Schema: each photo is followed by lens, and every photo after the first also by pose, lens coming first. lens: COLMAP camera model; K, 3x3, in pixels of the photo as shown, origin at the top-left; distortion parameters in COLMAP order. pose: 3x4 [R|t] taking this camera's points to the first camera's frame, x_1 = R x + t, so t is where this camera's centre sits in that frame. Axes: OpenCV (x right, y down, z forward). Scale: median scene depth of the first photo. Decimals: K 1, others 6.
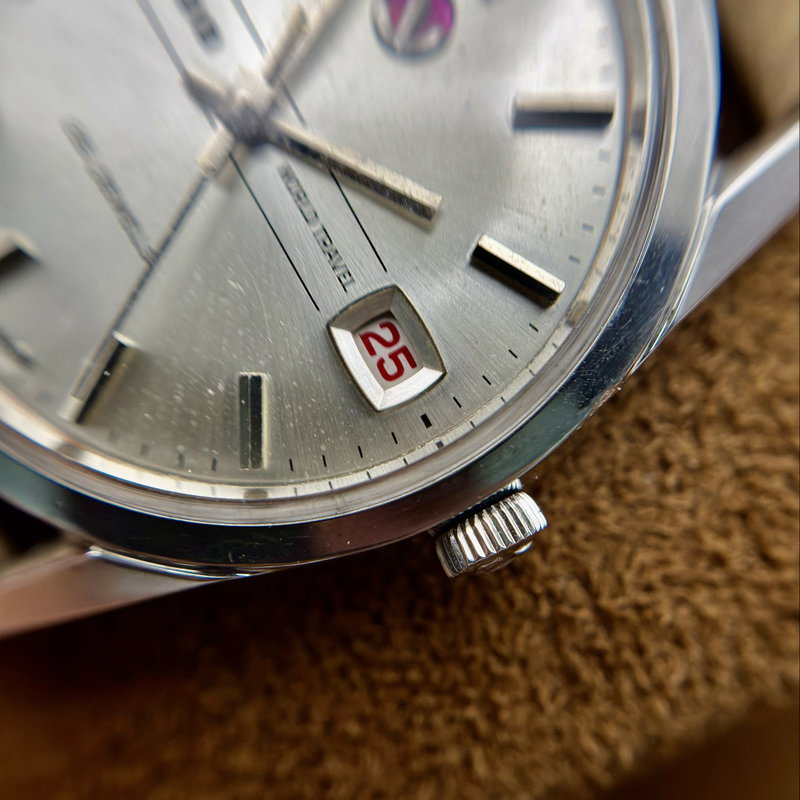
lens RADIAL K [[1395.4, 0, 400.0], [0, 1395.4, 400.0], [0, 0, 1]] dist [0.417255, 0.059980]
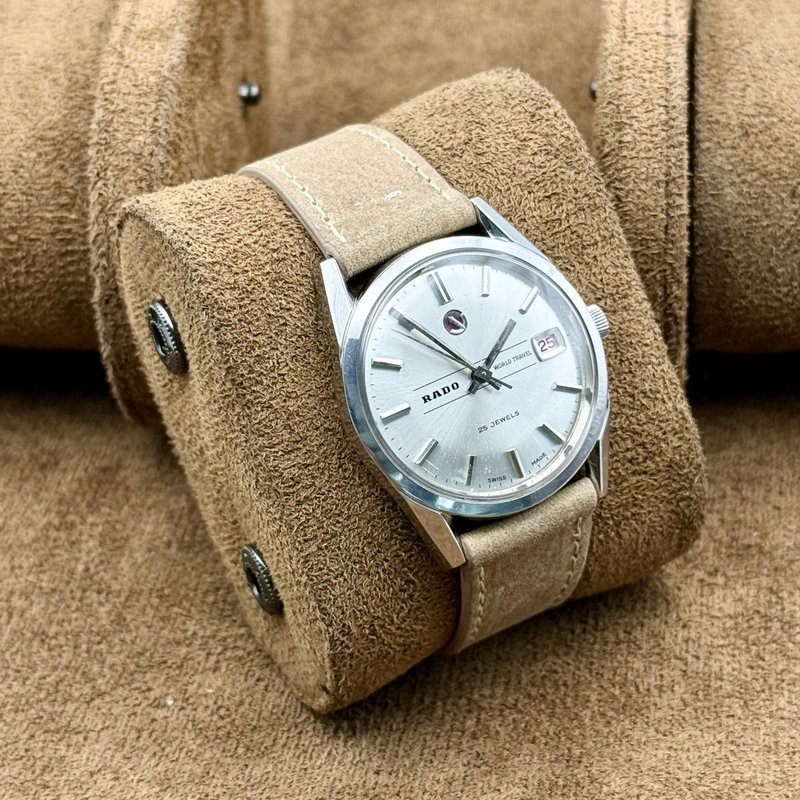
lens RADIAL K [[2210.2, 0, 400.0], [0, 2210.2, 400.0], [0, 0, 1]] dist [0.139496, 0.498624]
pose [[0.041978, -0.974024, 0.222519, -1.184920], [0.909765, 0.129325, 0.394466, -2.159709], [-0.412996, 0.185881, 0.891562, -3.111012]]
